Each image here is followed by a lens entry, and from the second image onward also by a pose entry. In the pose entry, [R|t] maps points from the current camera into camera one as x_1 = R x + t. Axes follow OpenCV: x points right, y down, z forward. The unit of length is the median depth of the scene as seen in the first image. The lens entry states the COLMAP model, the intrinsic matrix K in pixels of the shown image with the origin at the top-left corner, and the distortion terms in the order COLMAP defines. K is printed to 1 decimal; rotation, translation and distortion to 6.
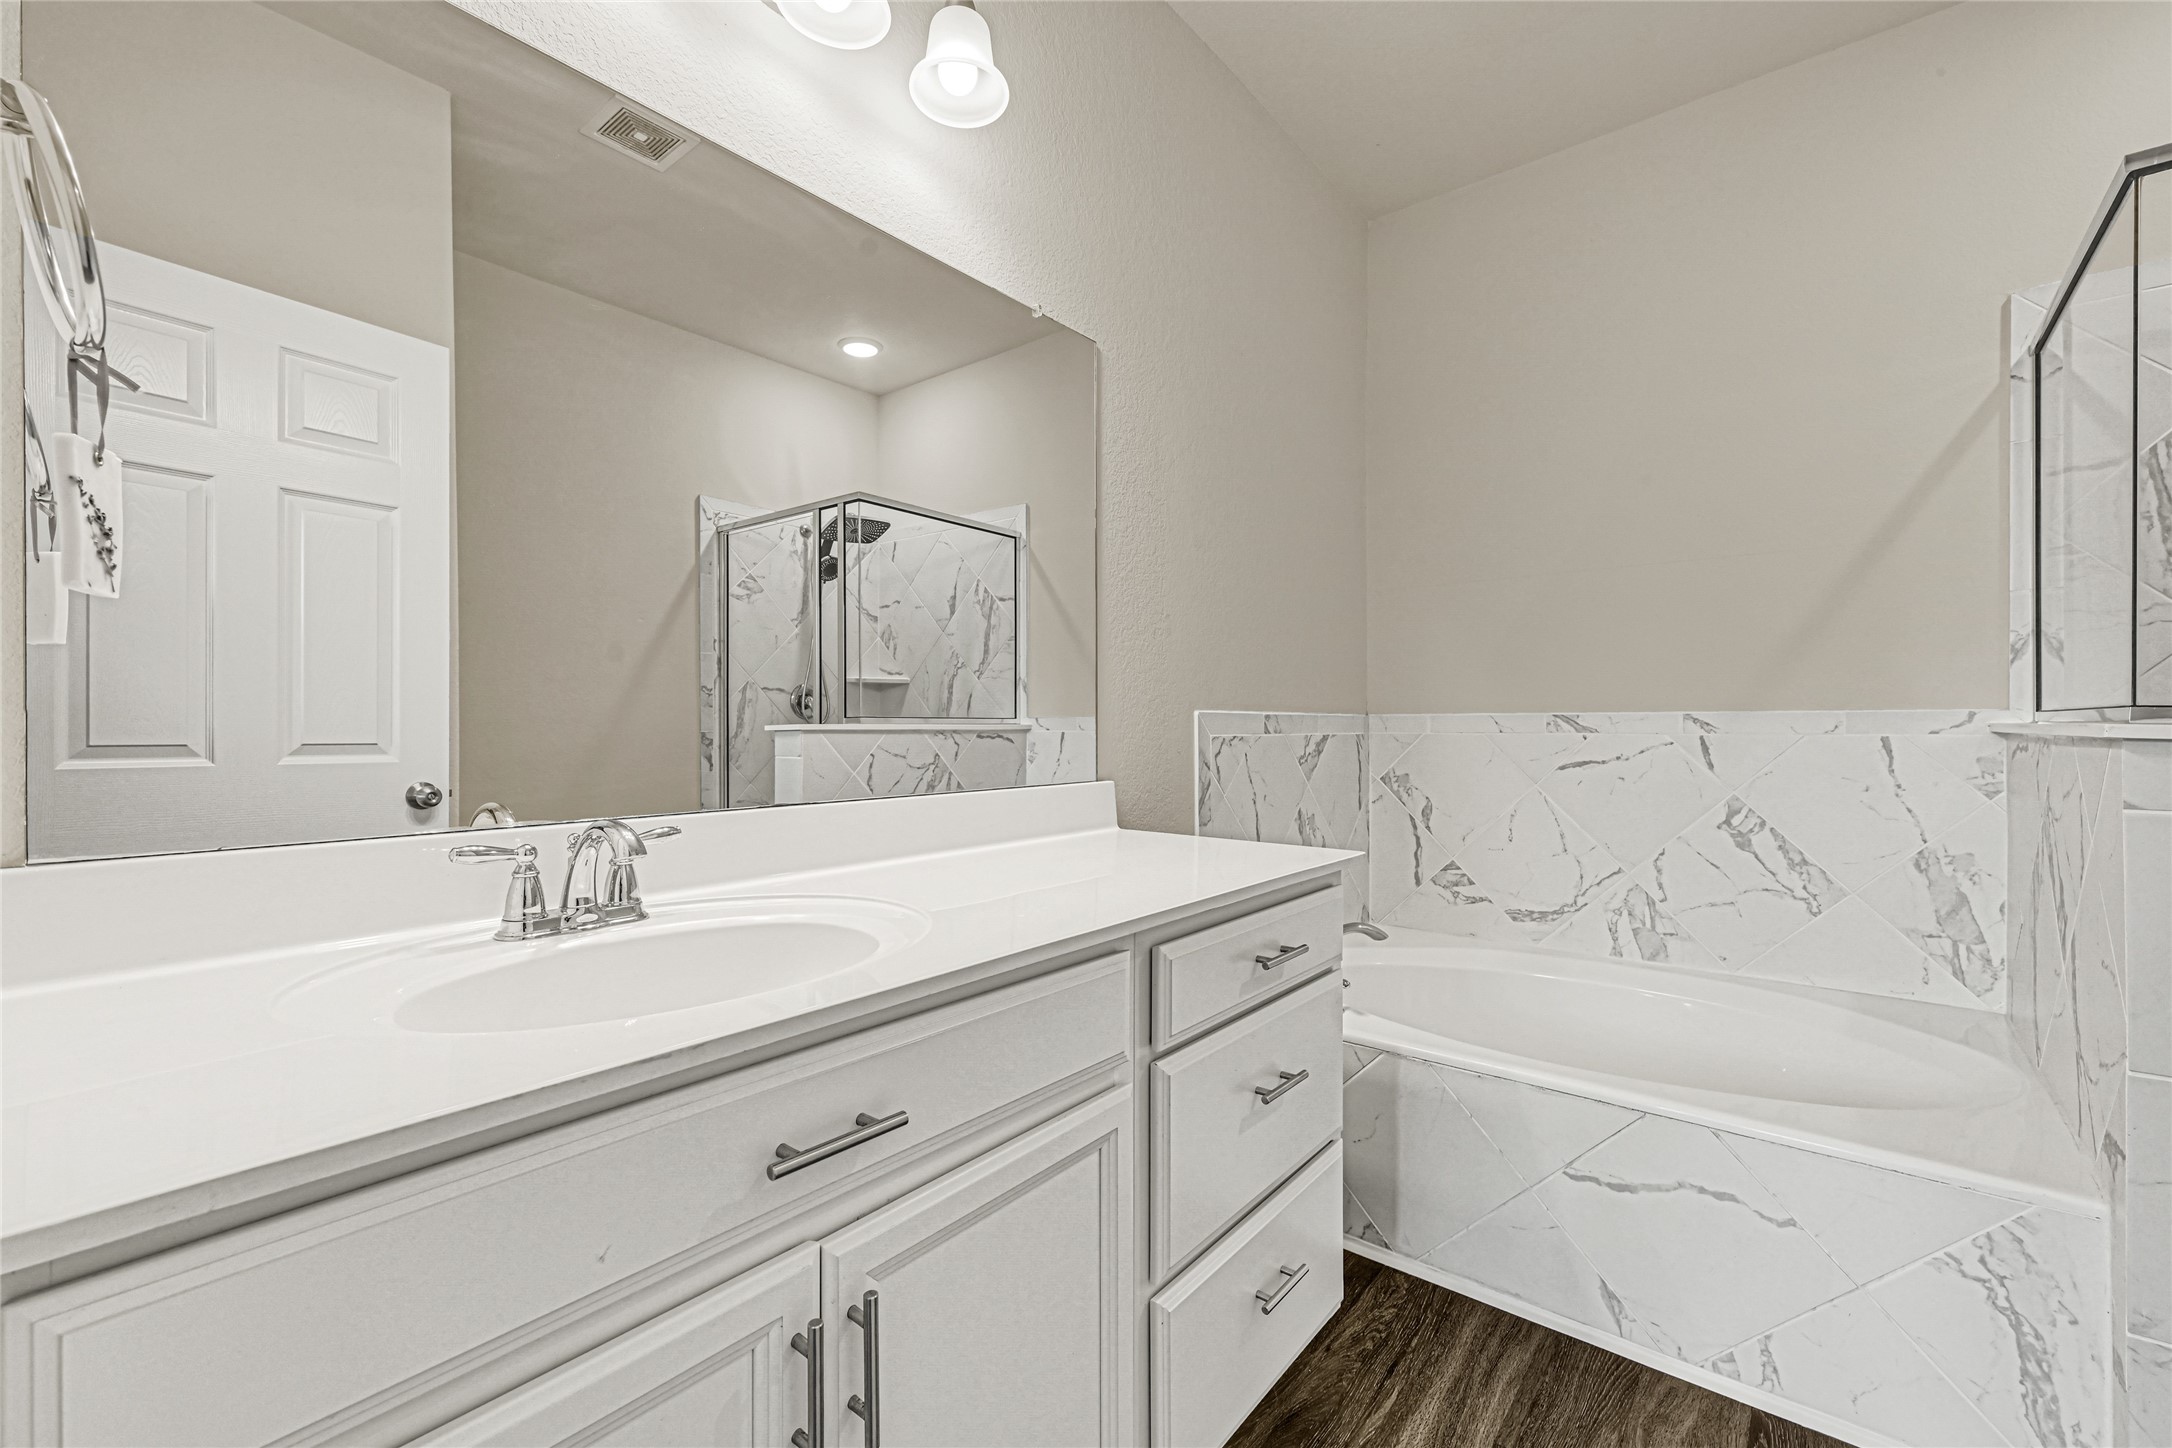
lens RADIAL K [[886.7, 0, 1090.0], [0, 886.7, 708.7], [0, 0, 1]] dist [-0.000538, -0.000080]
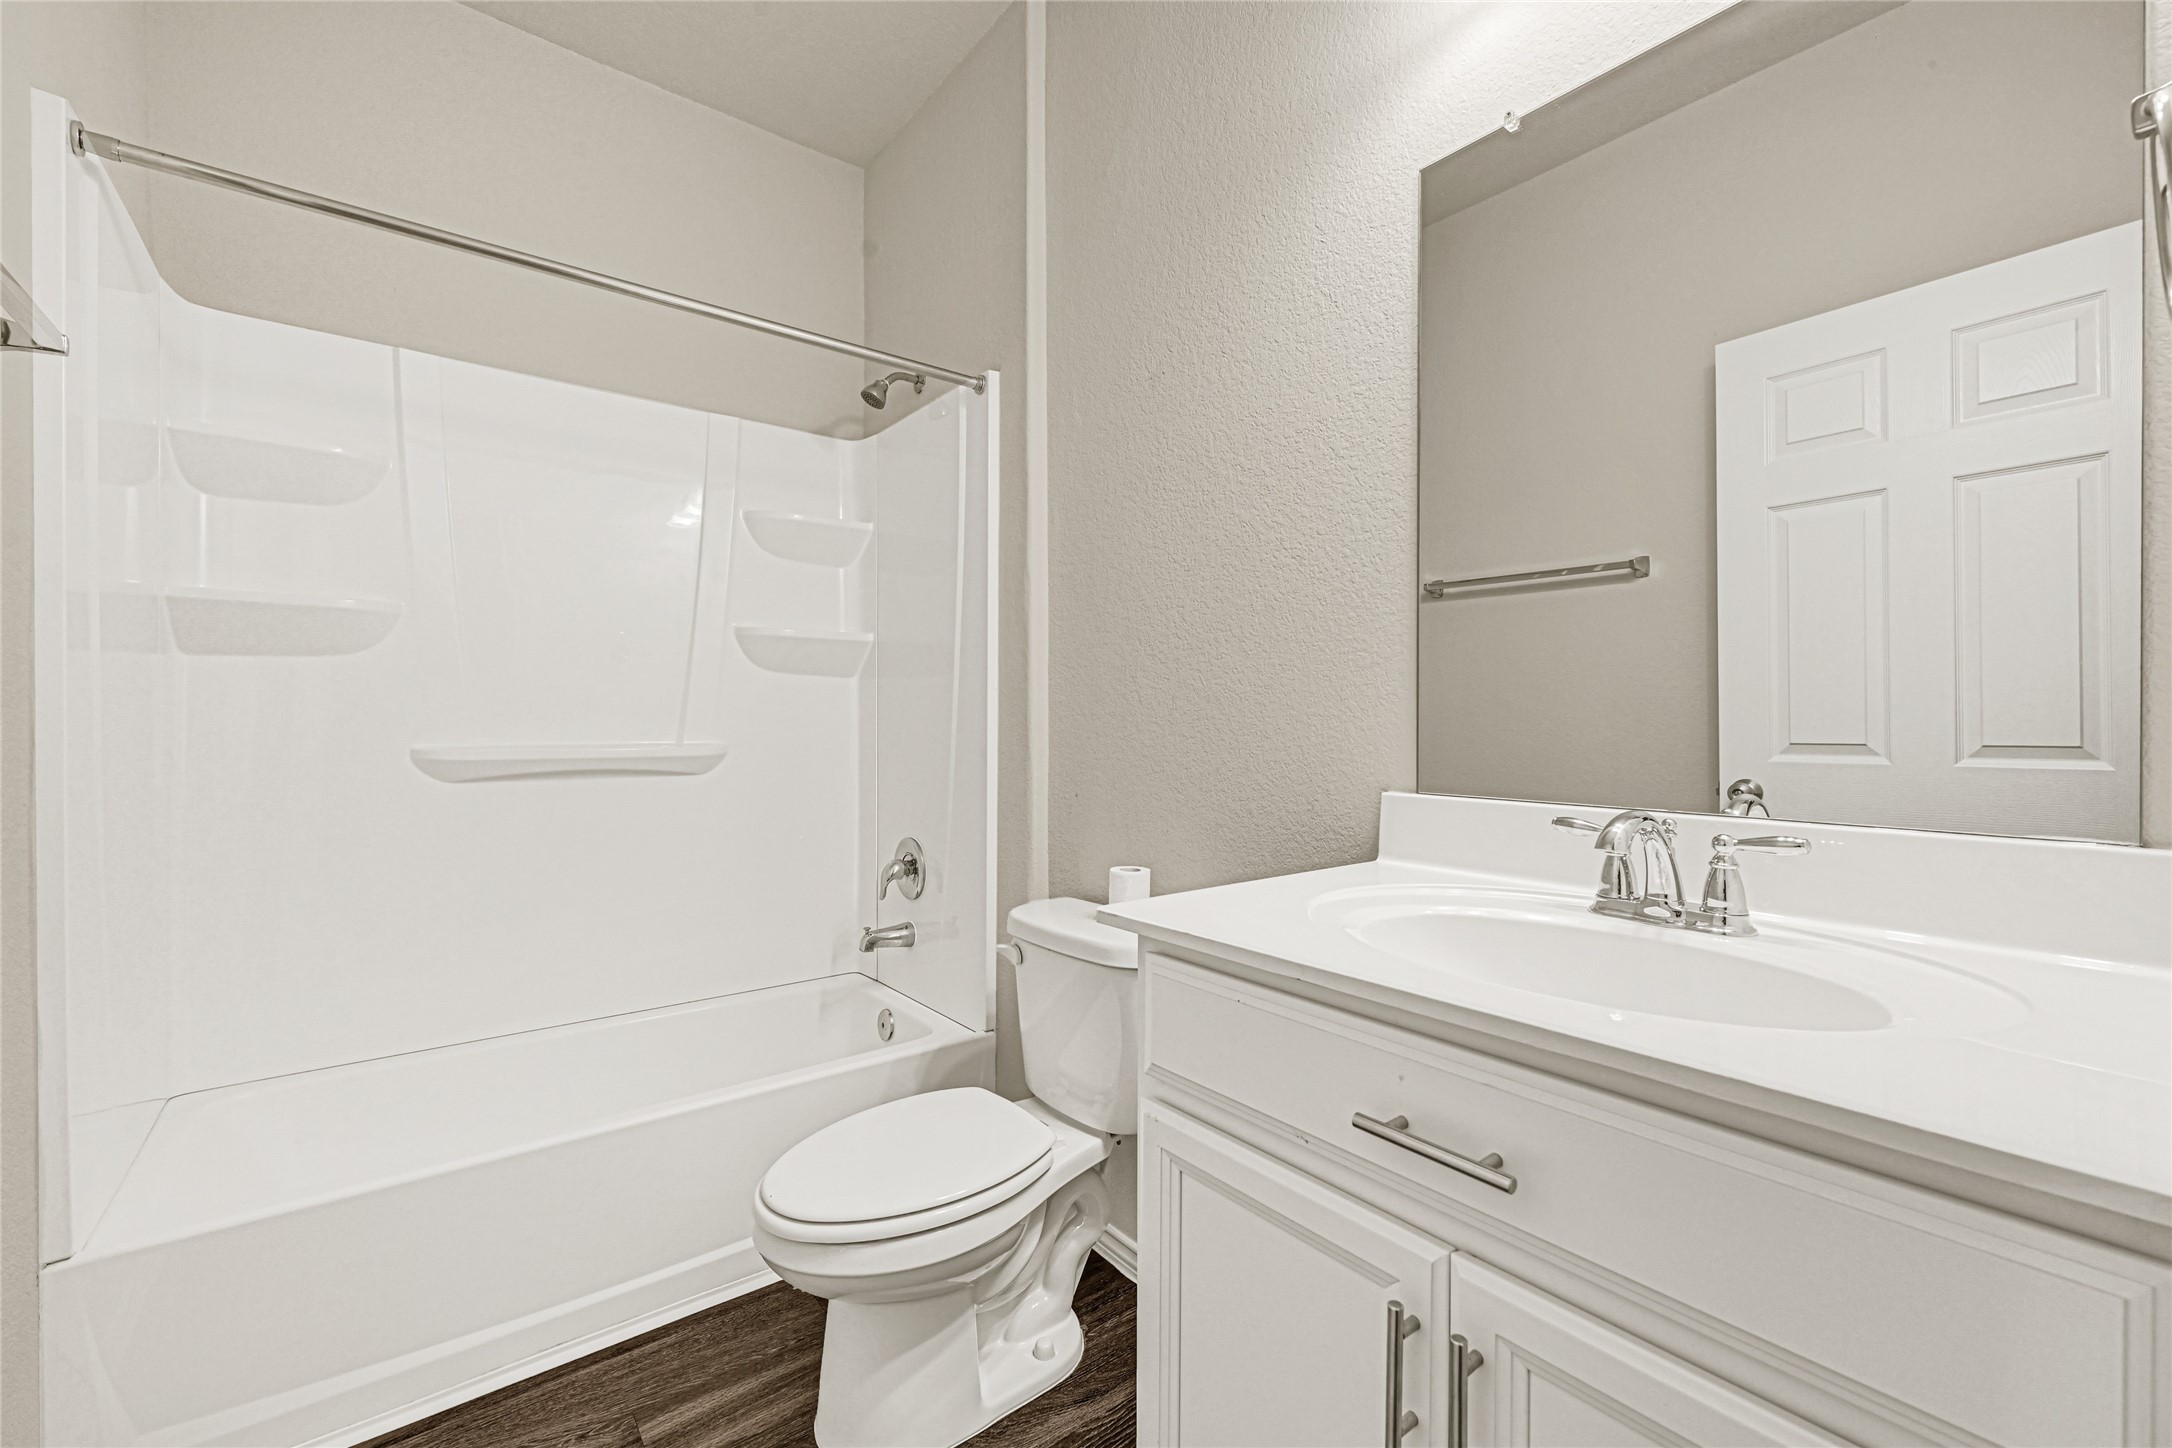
lens RADIAL K [[891.1, 0, 1078.3], [0, 891.1, 735.6], [0, 0, 1]] dist [-0.002024, 0.000083]
pose [[-0.232926, 0.001423, -0.972493, 0.523304], [0.010037, 0.999949, -0.000941, 0.045442], [0.972443, -0.009980, -0.232929, 0.650196]]
